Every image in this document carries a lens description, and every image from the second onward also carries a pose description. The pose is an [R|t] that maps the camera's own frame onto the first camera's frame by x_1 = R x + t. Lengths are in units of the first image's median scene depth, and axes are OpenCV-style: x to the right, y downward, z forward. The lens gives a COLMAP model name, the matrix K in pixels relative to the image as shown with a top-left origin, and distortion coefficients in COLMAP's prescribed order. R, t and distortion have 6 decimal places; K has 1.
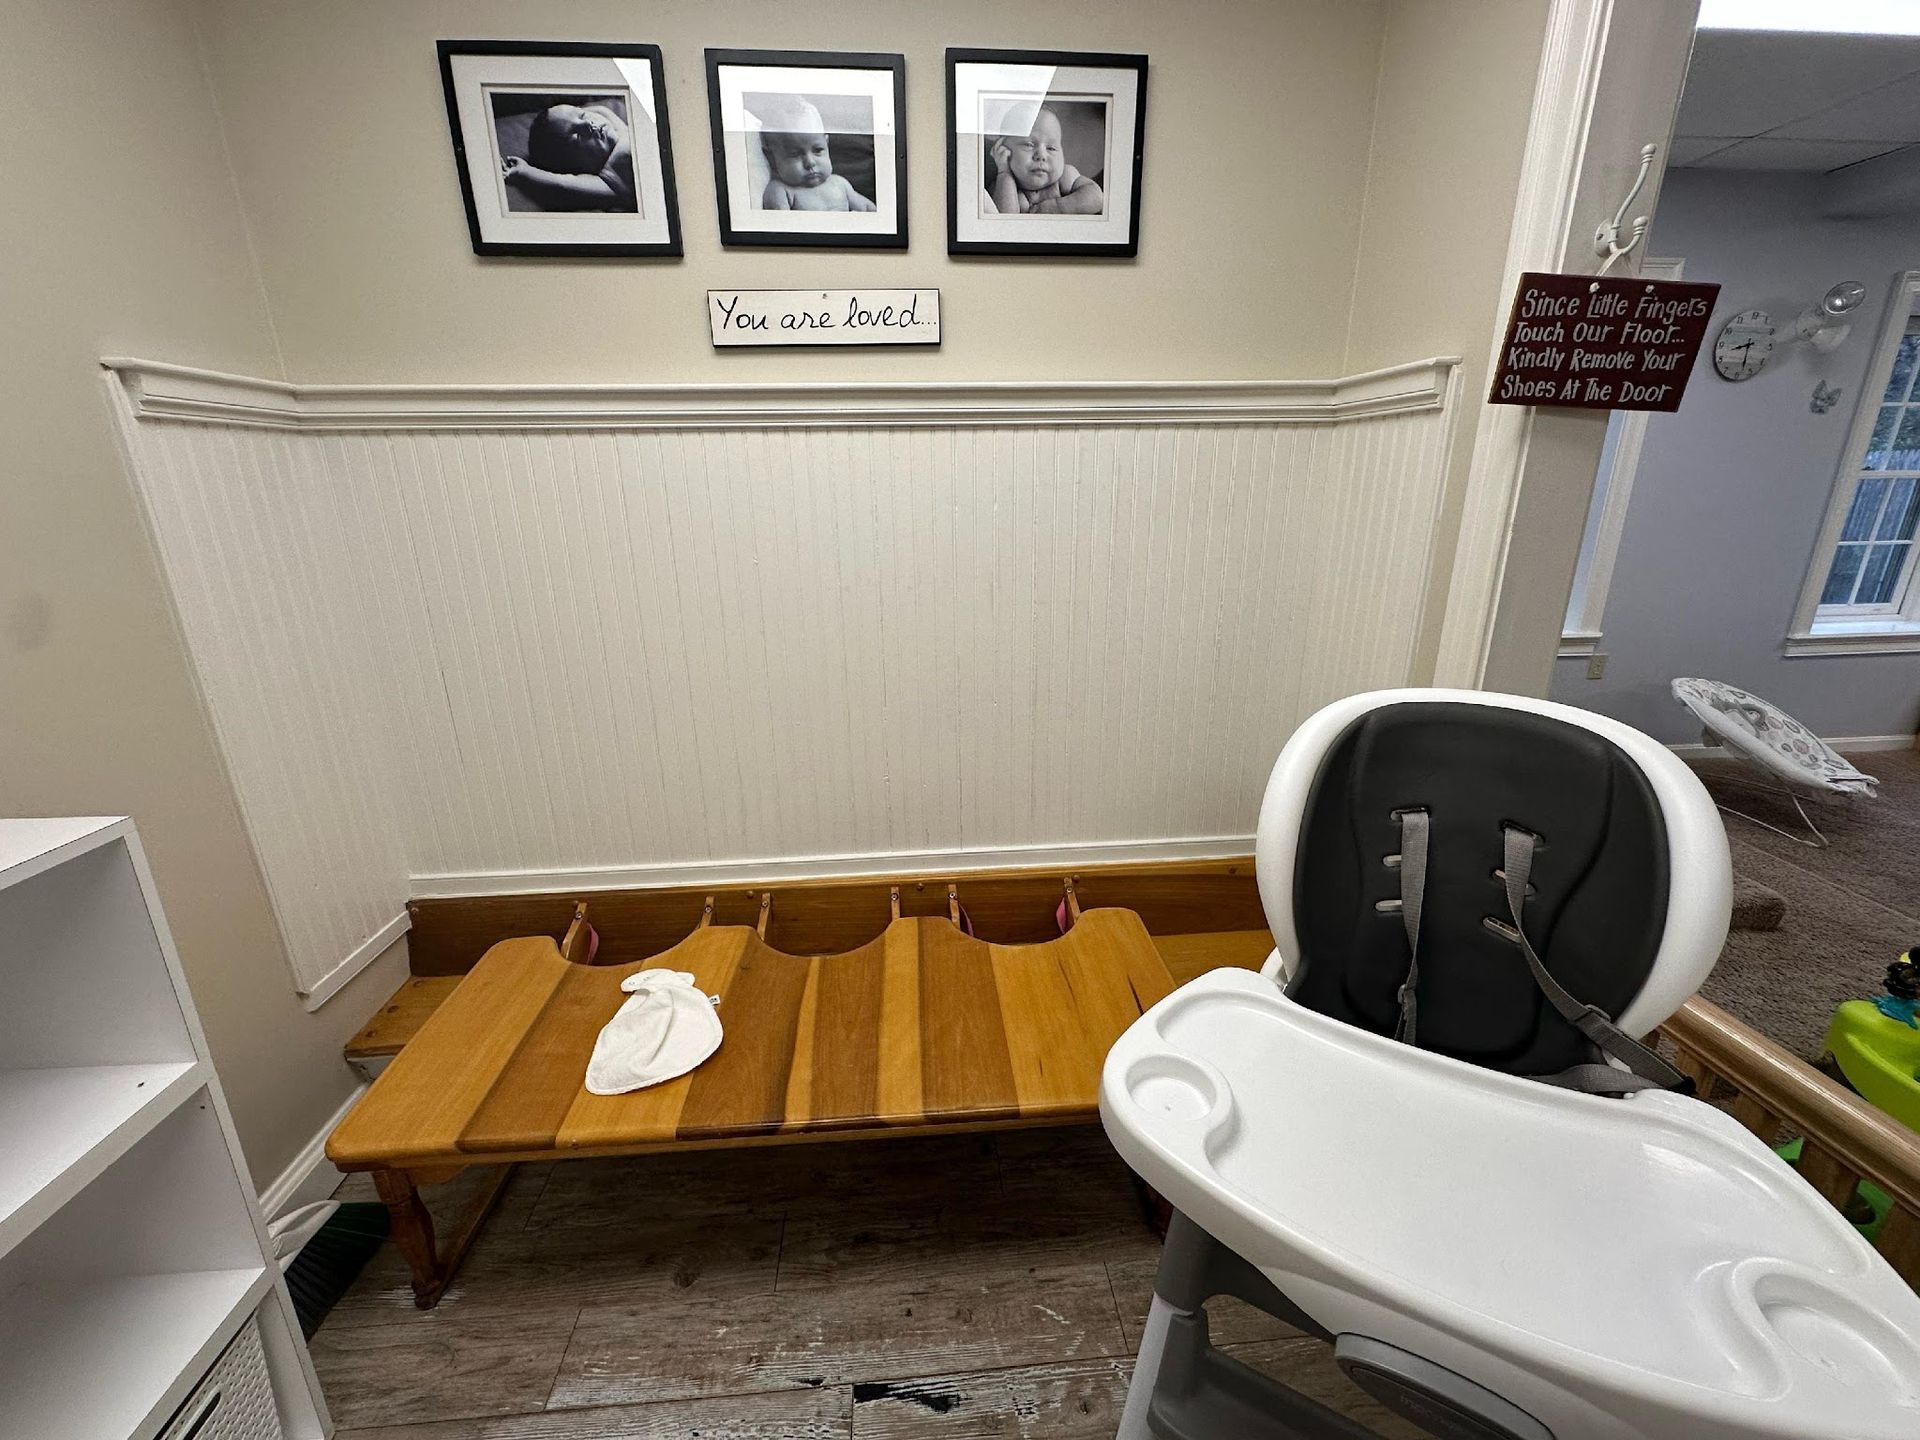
lens RADIAL K [[762.2, 0, 958.8], [0, 762.2, 718.5], [0, 0, 1]] dist [-0.003691, 0.000363]
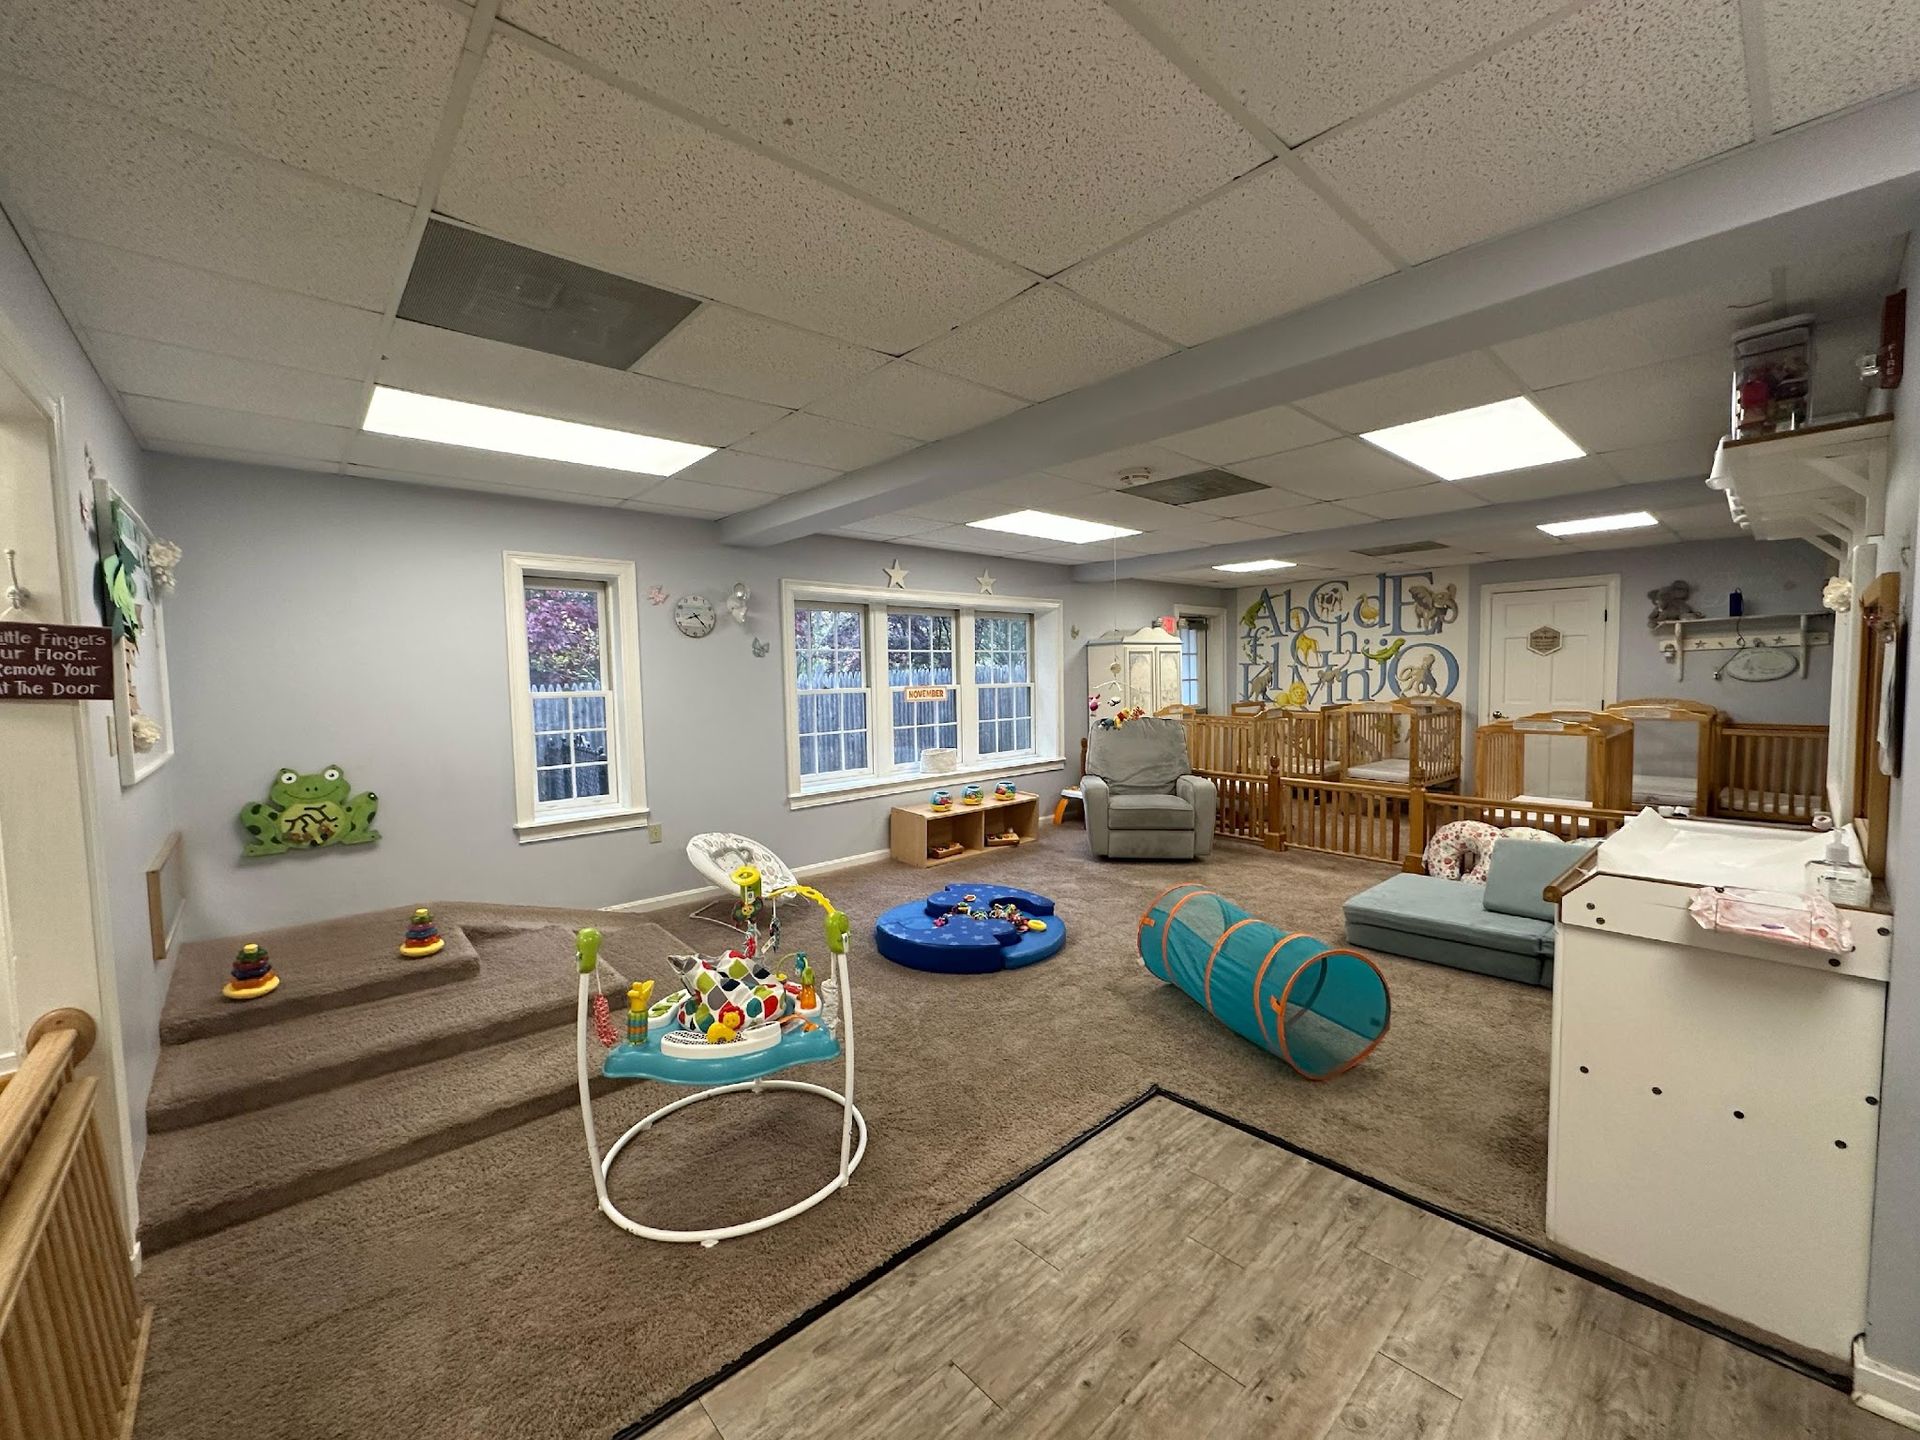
lens RADIAL K [[762.2, 0, 958.6], [0, 762.2, 722.3], [0, 0, 1]] dist [-0.003691, 0.000363]
pose [[0.787508, -0.041251, 0.614923, 0.494466], [0.187738, 0.966395, -0.175601, 0.088603], [-0.587014, 0.253731, 0.768788, -0.443562]]
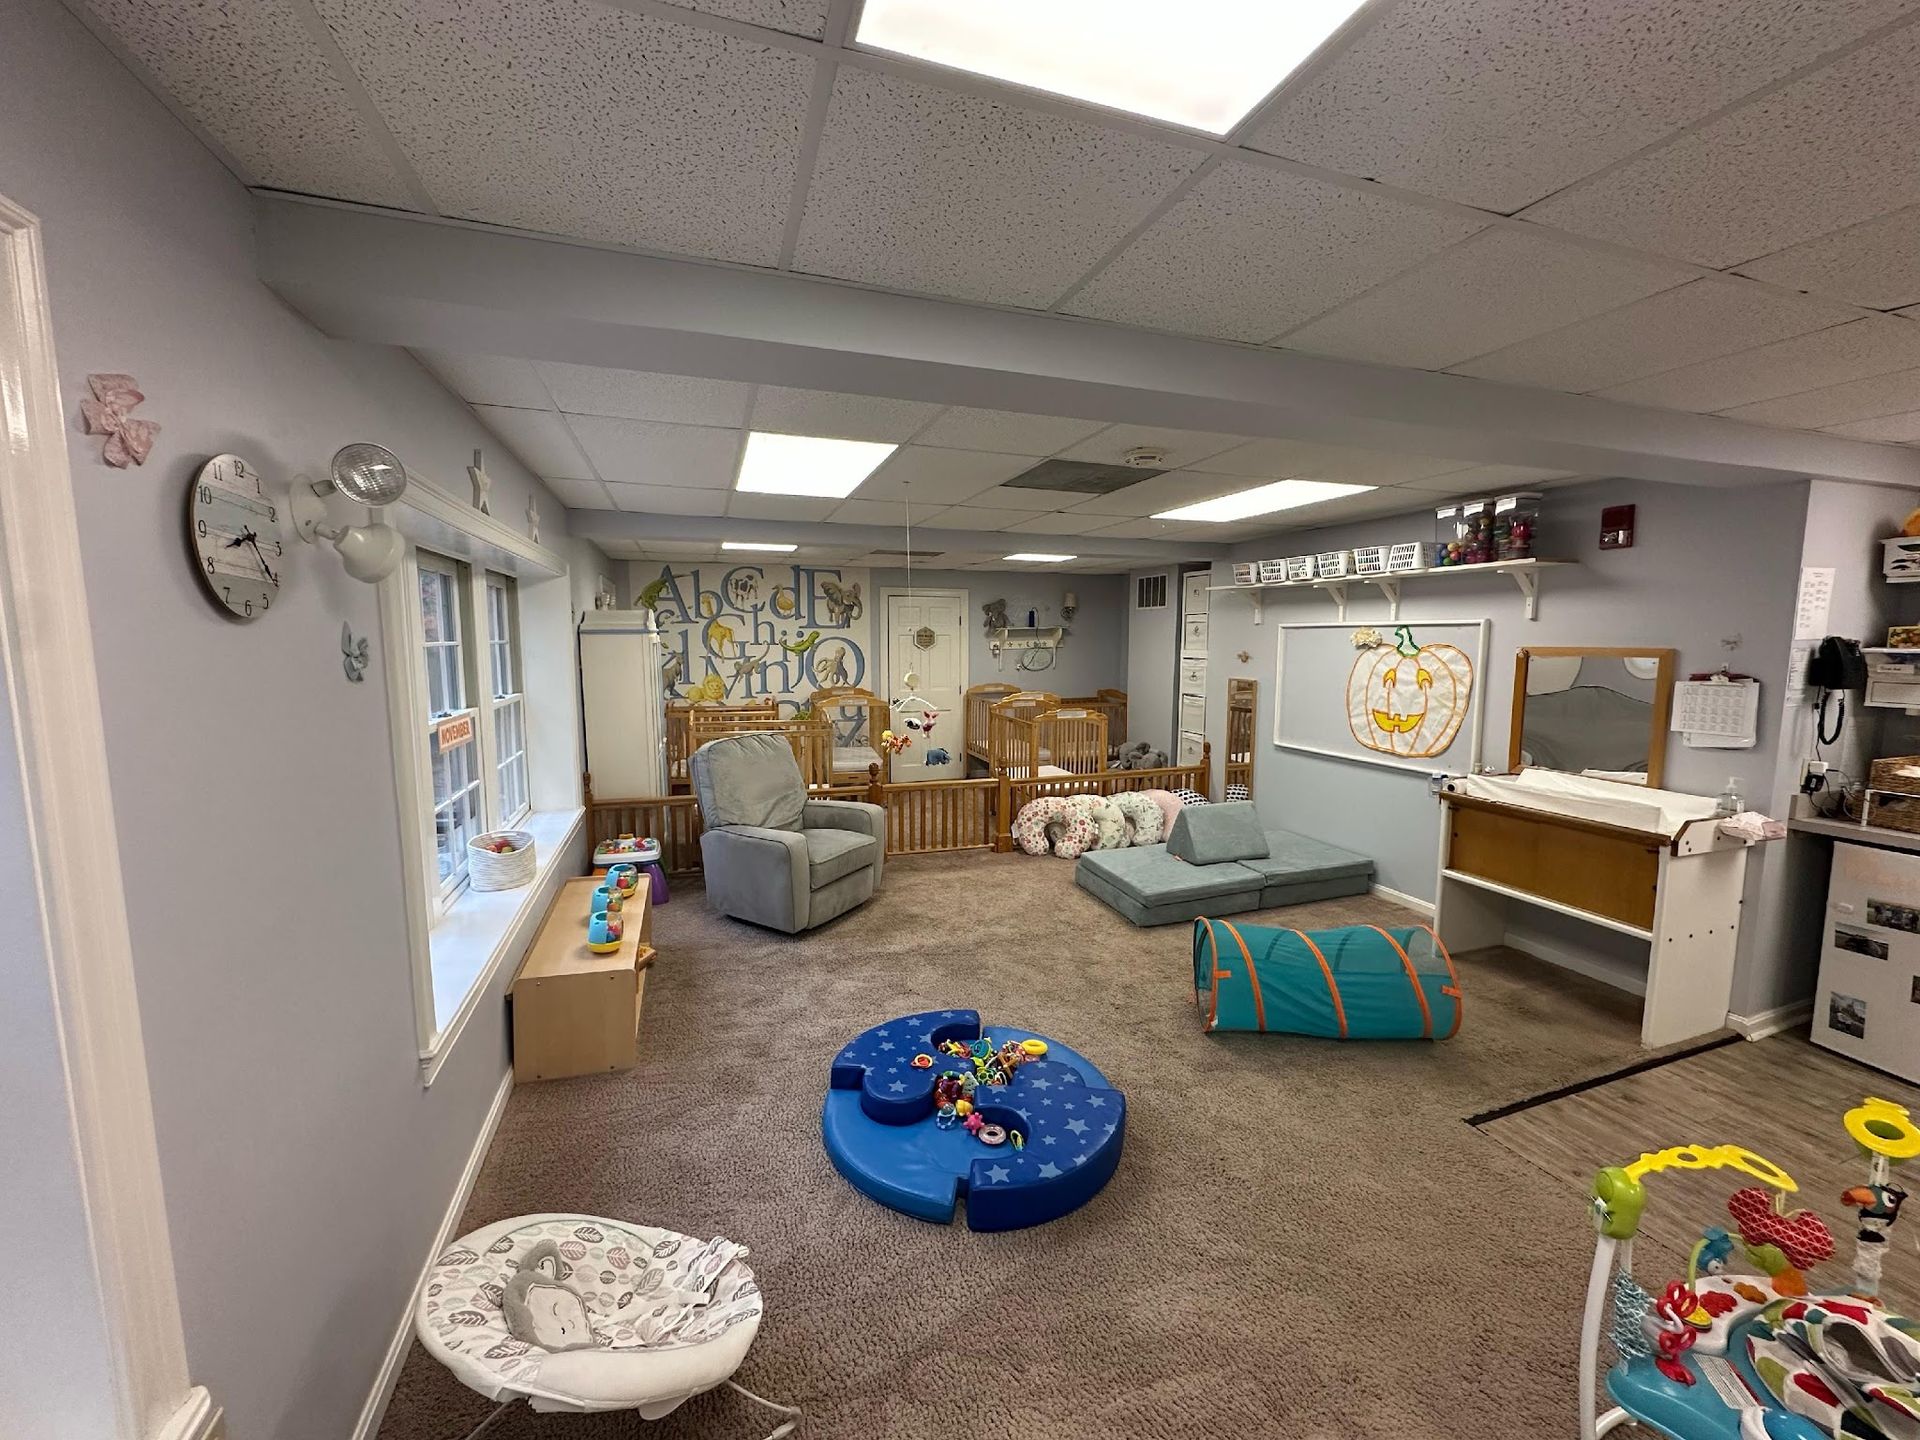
lens RADIAL K [[762.2, 0, 958.2], [0, 762.2, 720.1], [0, 0, 1]] dist [-0.003691, 0.000363]
pose [[-0.258363, -0.094769, 0.961388, 0.547733], [0.283892, 0.943787, 0.169327, -0.360817], [-0.923392, 0.316679, -0.216936, 0.768288]]
